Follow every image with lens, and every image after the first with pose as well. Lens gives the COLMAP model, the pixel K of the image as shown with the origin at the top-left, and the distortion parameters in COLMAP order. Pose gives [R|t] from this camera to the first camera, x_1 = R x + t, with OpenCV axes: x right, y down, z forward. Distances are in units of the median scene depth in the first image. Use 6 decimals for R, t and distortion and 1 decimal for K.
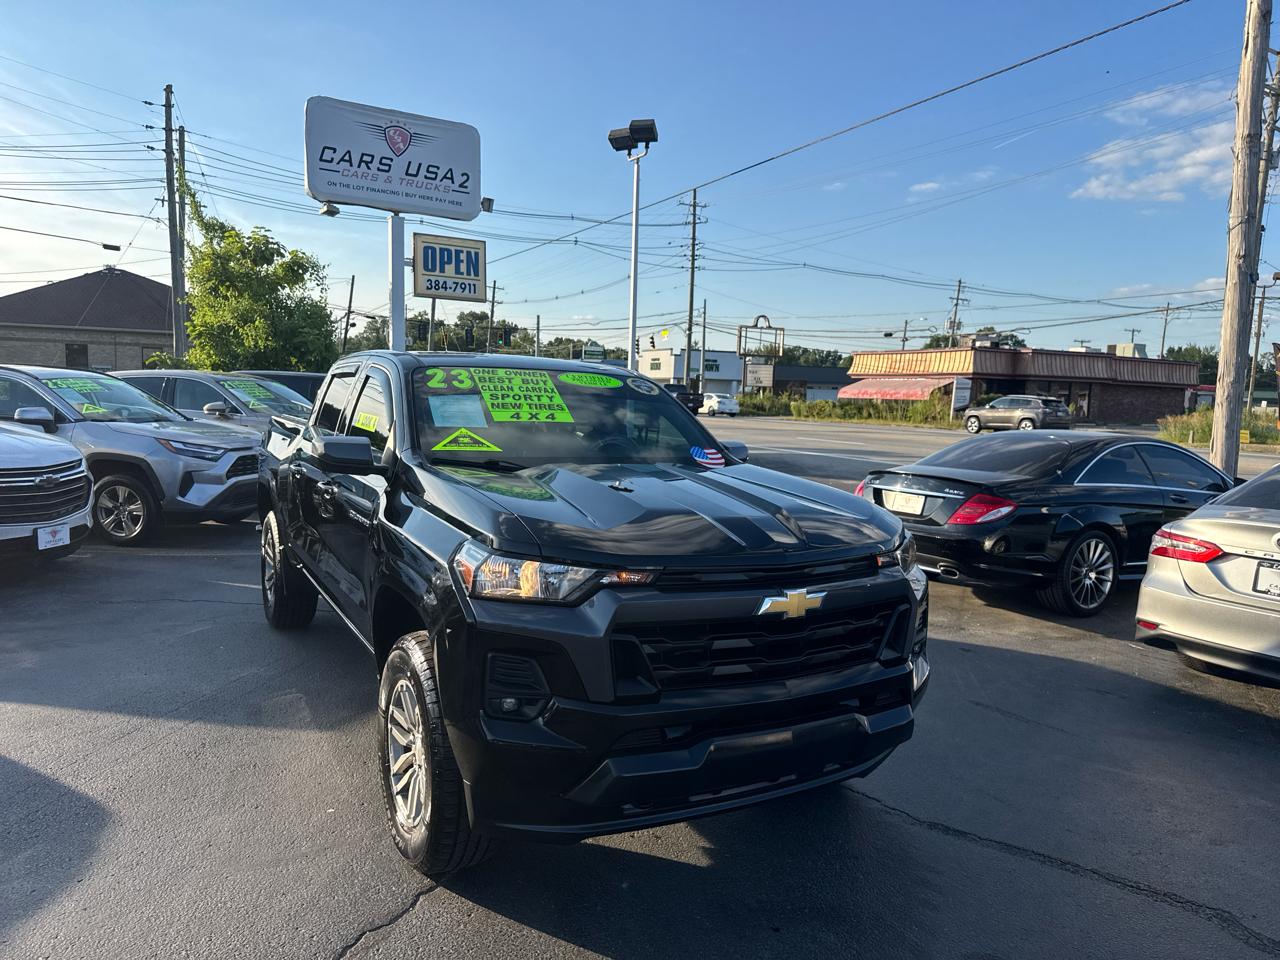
lens RADIAL K [[944.7, 0, 625.2], [0, 944.7, 511.9], [0, 0, 1]] dist [0.078047, -0.111035]
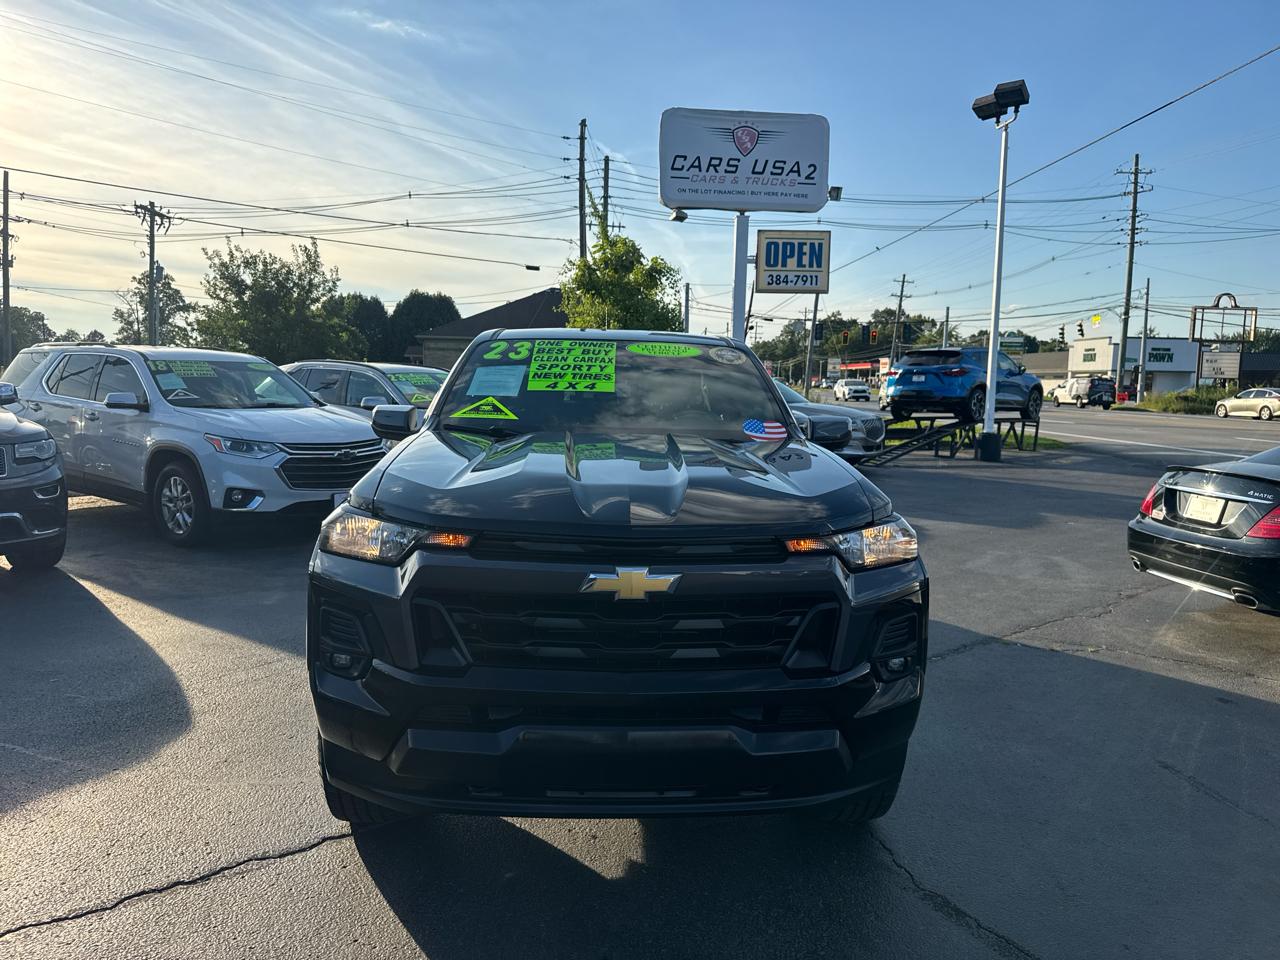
lens RADIAL K [[946.5, 0, 633.8], [0, 946.5, 504.2], [0, 0, 1]] dist [0.049184, -0.056134]
pose [[0.904303, 0.035965, -0.425374, 0.097972], [-0.040216, 0.999190, -0.001014, 0.003421], [0.424993, 0.018024, 0.905017, 0.039223]]
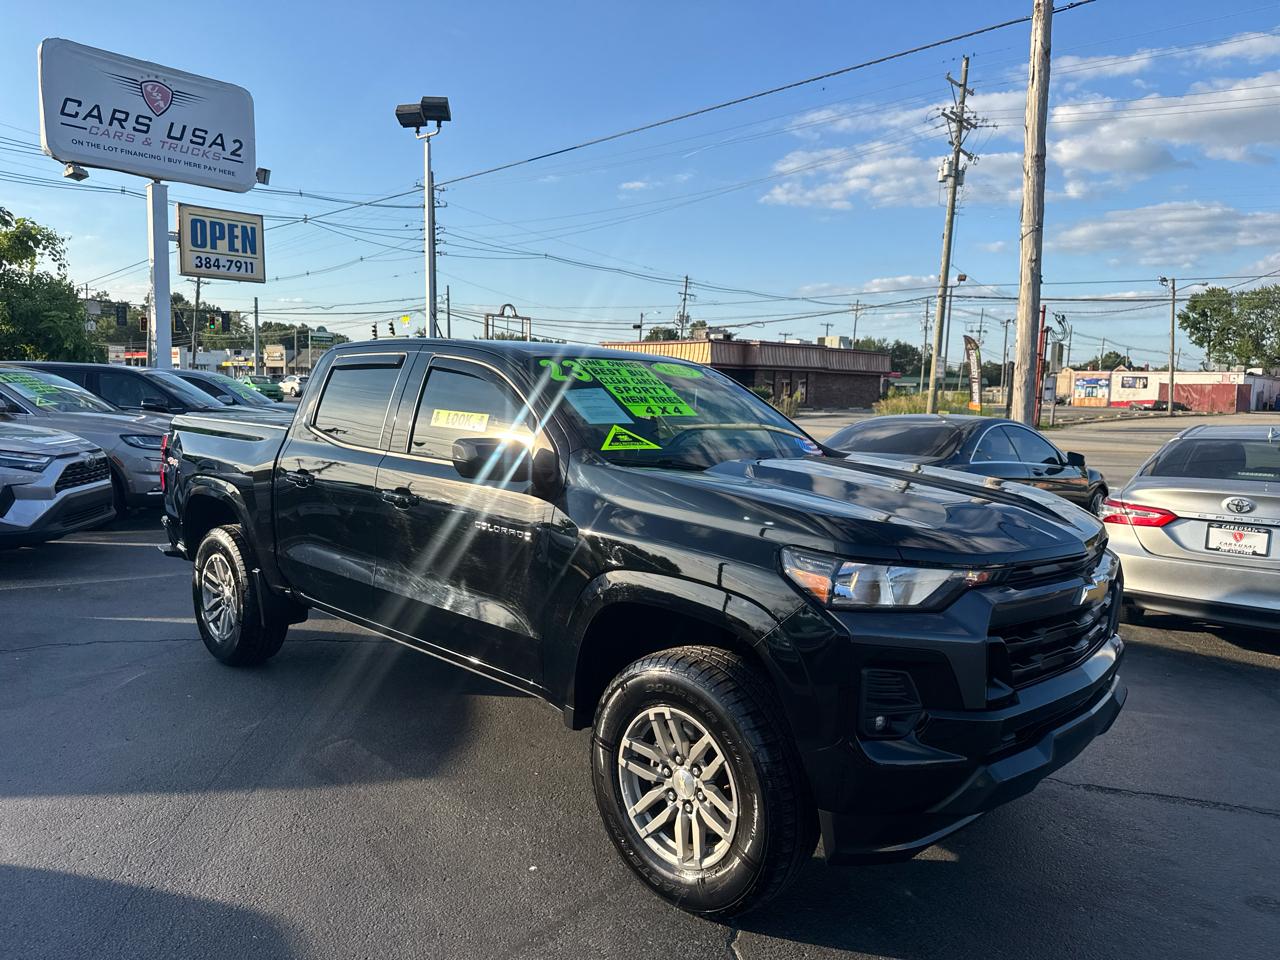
lens RADIAL K [[947.0, 0, 641.8], [0, 947.0, 504.2], [0, 0, 1]] dist [0.045148, -0.053935]
pose [[0.949880, -0.048859, 0.308773, -0.103092], [0.047810, 0.998796, 0.010967, -0.005101], [-0.308937, 0.004345, 0.951072, 0.031117]]
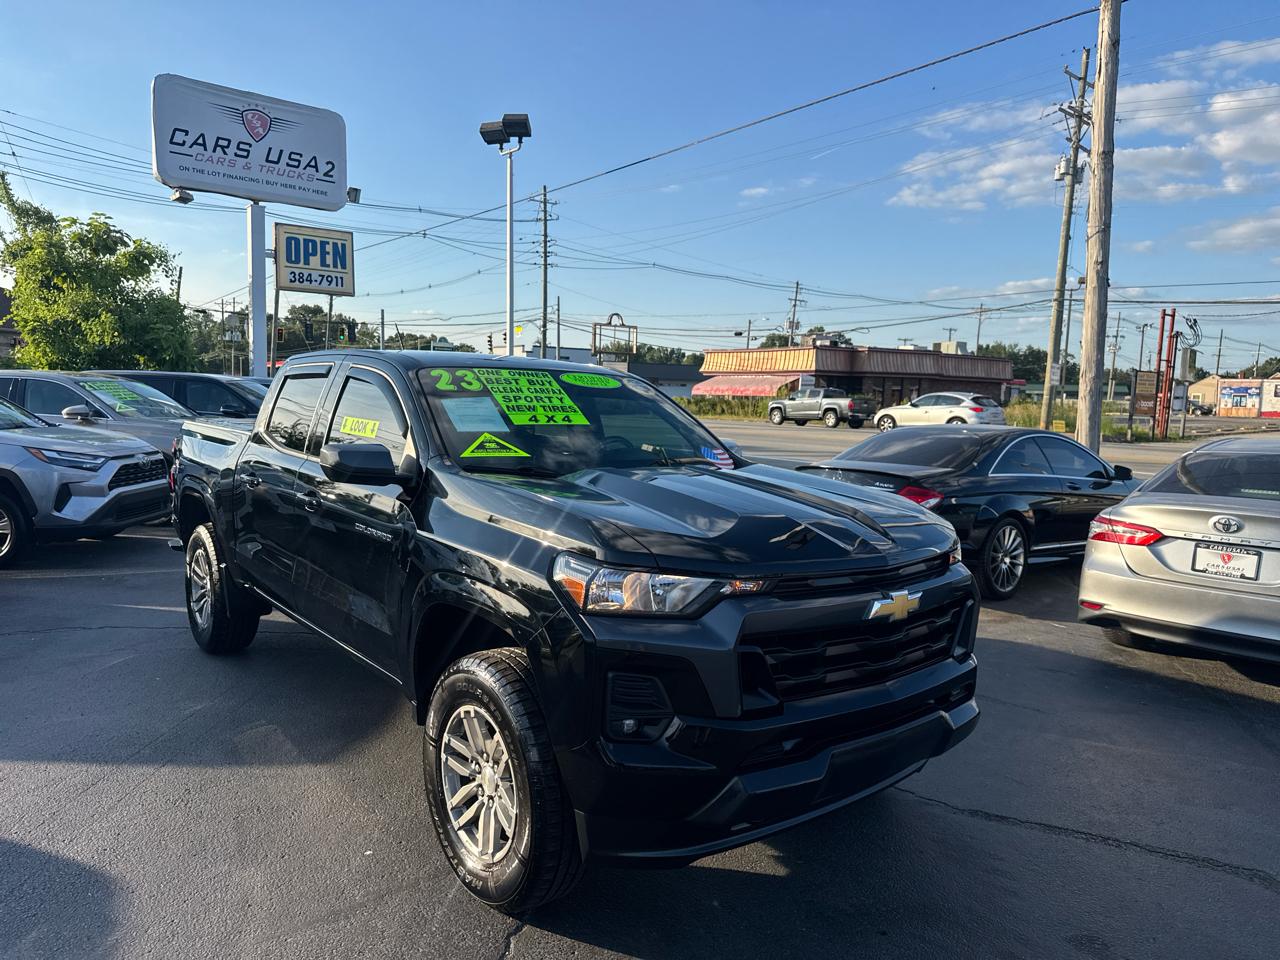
lens RADIAL K [[946.5, 0, 633.8], [0, 946.5, 504.2], [0, 0, 1]] dist [0.049184, -0.056134]
pose [[0.984314, -0.028342, 0.174132, -0.046047], [0.029151, 0.999573, -0.002089, -0.002643], [-0.173999, 0.007132, 0.984720, 0.011351]]
